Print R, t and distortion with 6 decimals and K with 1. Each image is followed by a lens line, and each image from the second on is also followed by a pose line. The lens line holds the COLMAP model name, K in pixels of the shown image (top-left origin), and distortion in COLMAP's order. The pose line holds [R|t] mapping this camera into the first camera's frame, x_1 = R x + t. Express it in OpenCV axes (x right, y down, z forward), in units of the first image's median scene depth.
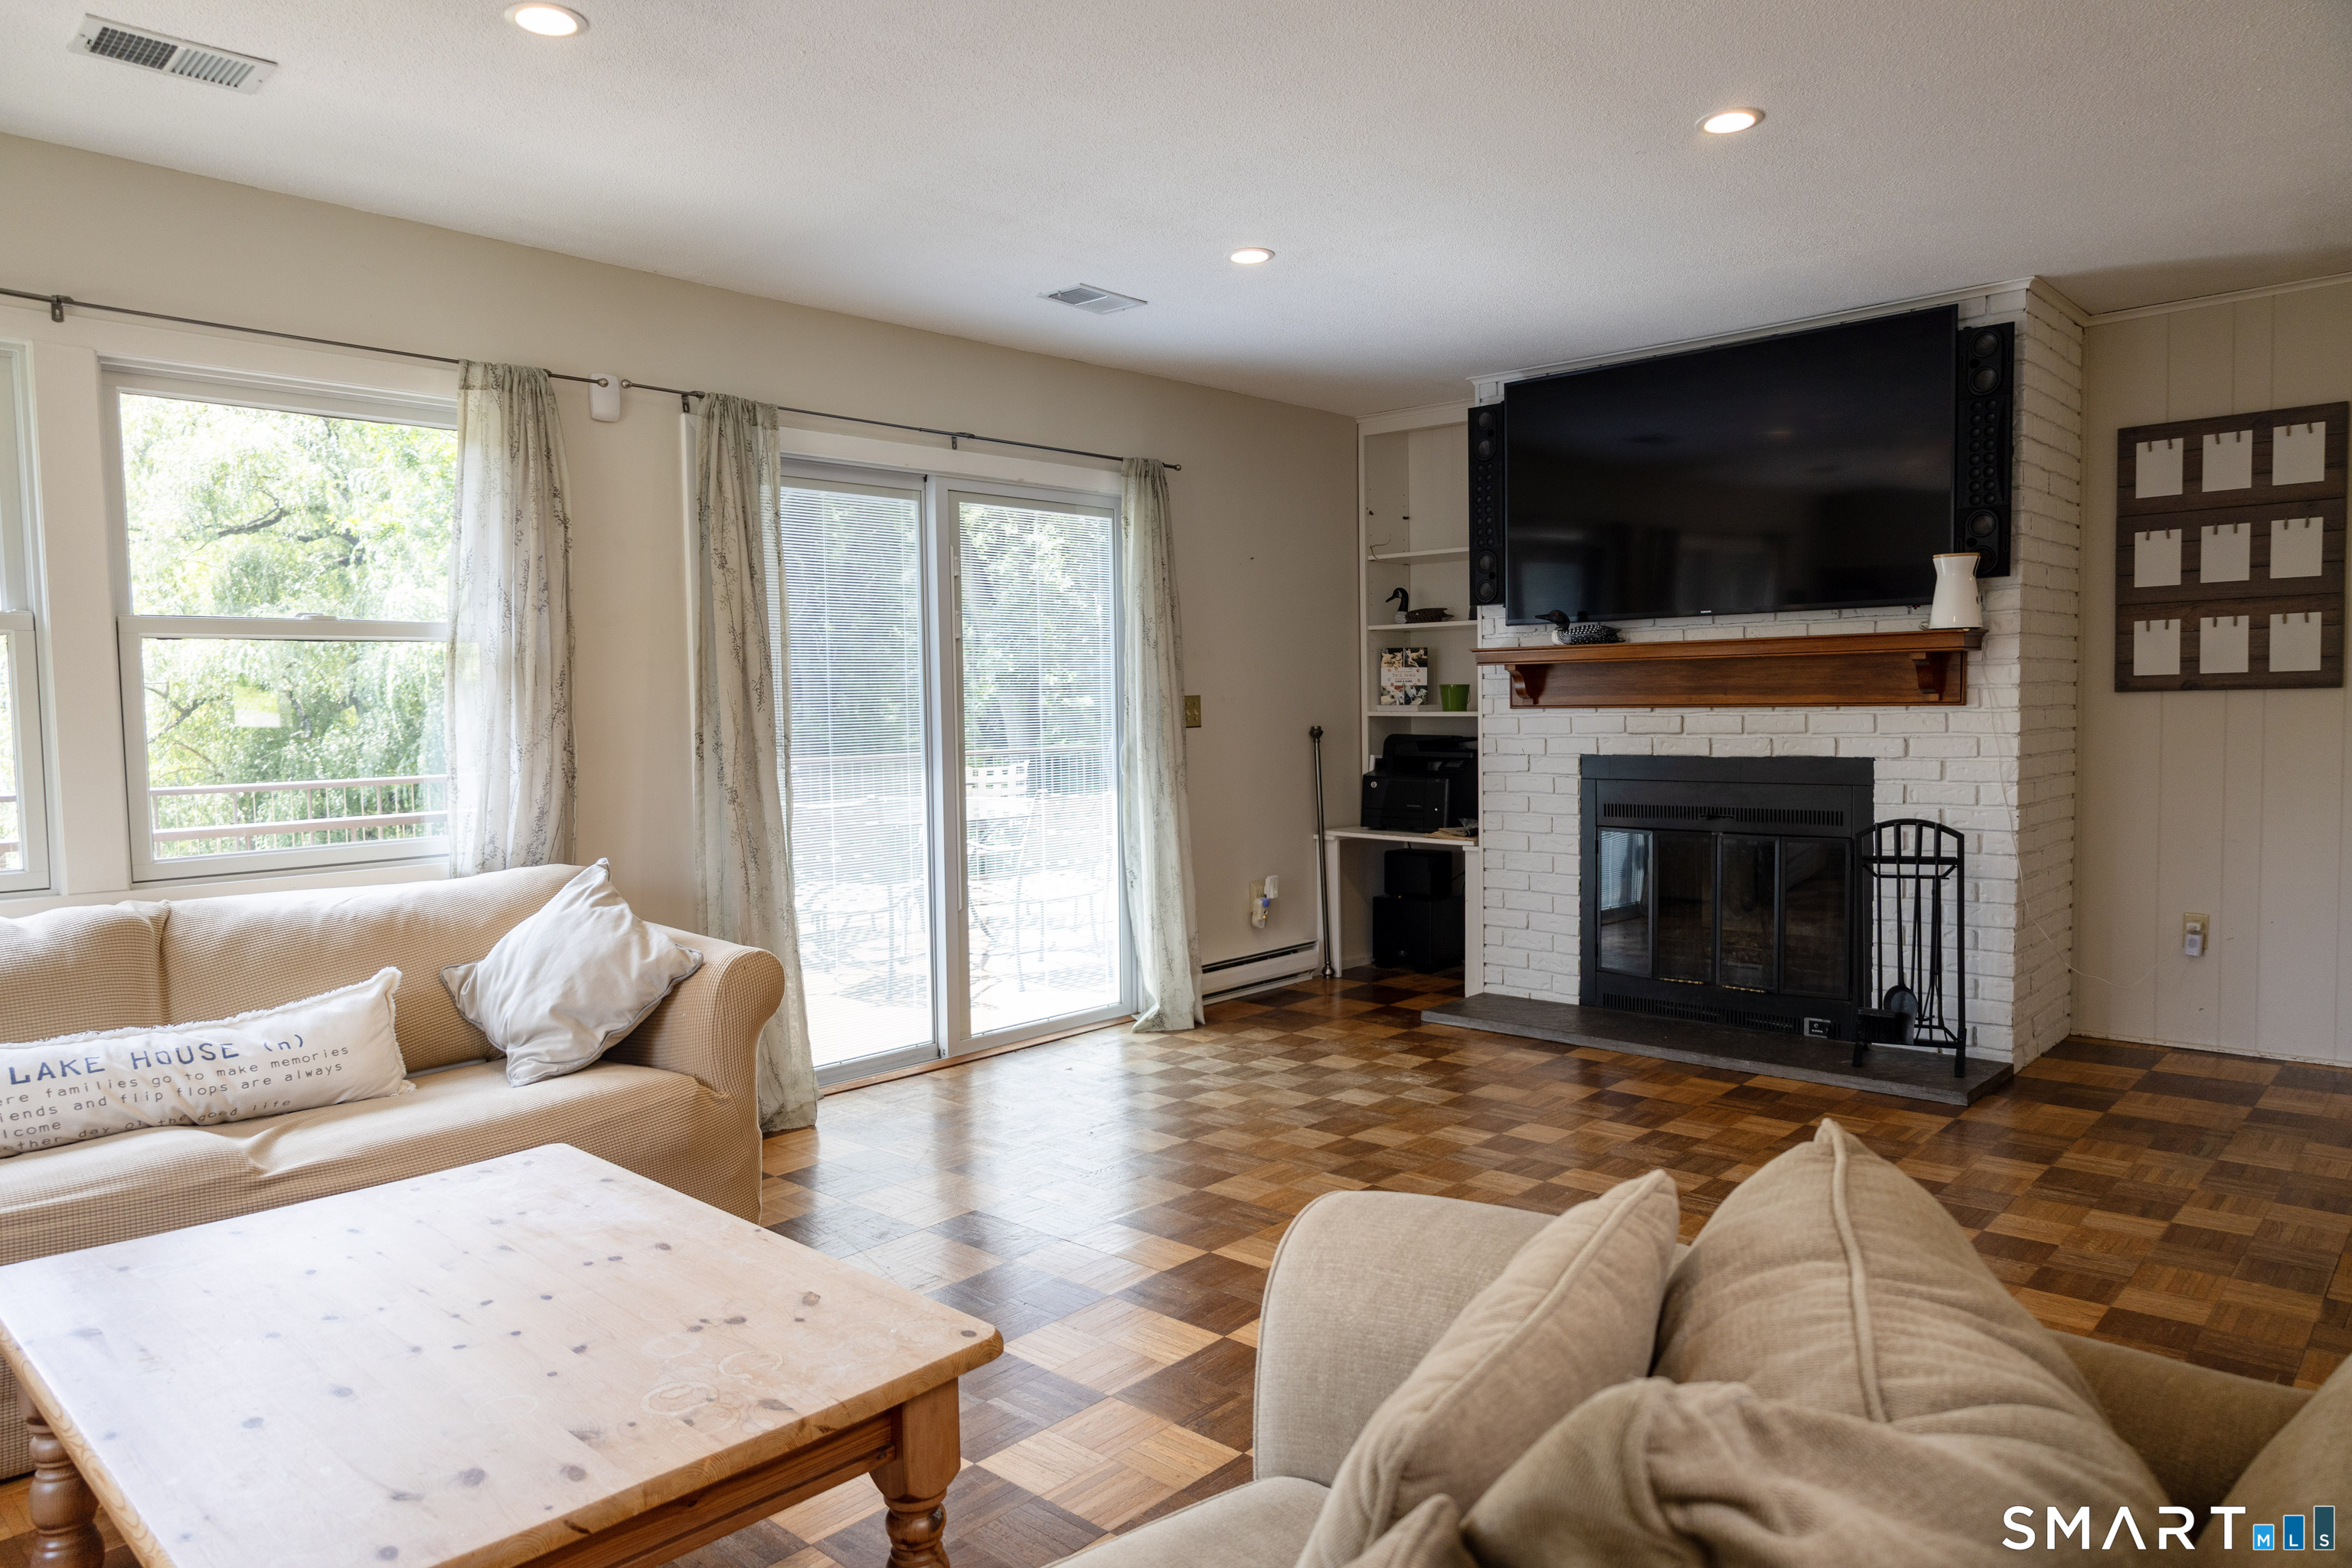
lens RADIAL K [[1530.6, 0, 1175.5], [0, 1530.6, 787.3], [0, 0, 1]] dist [0.007627, -0.001555]
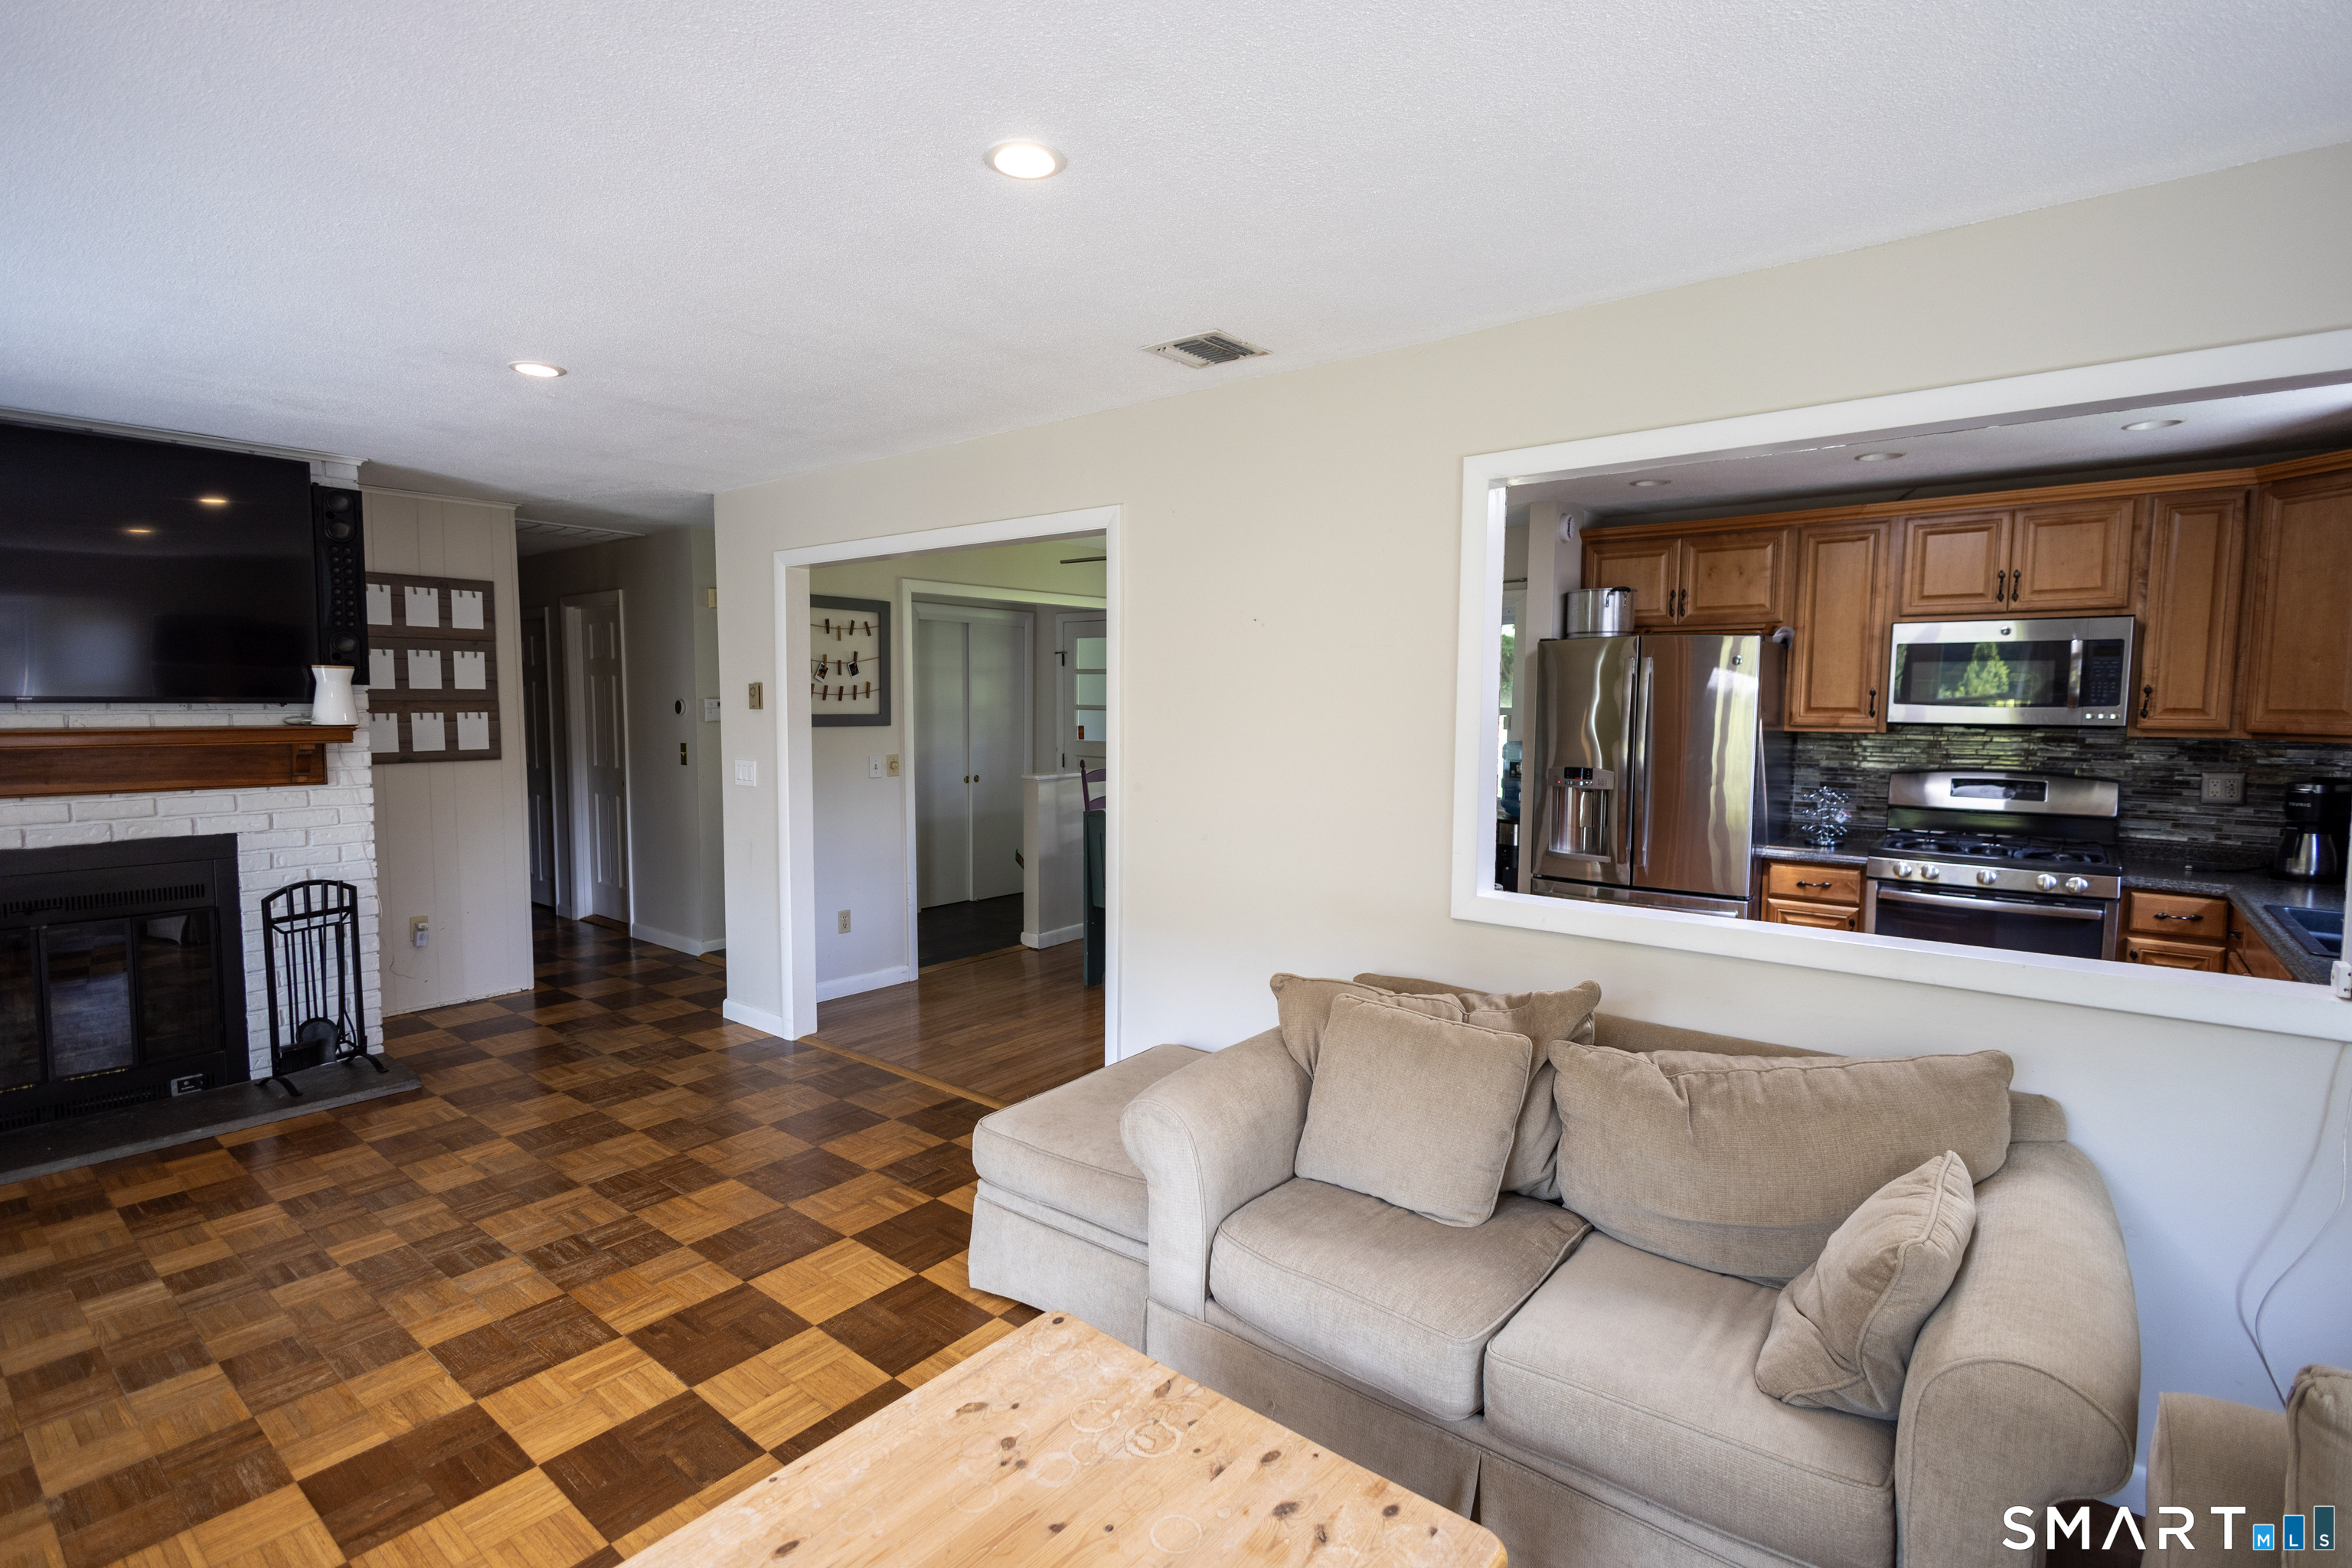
lens RADIAL K [[1130.7, 0, 1178.7], [0, 1130.7, 780.2], [0, 0, 1]] dist [0.000531, 0.000644]
pose [[-0.089981, -0.059328, 0.994175, -0.471754], [0.050221, 0.996684, 0.064023, -0.081917], [-0.994676, 0.055690, -0.086703, 0.391638]]
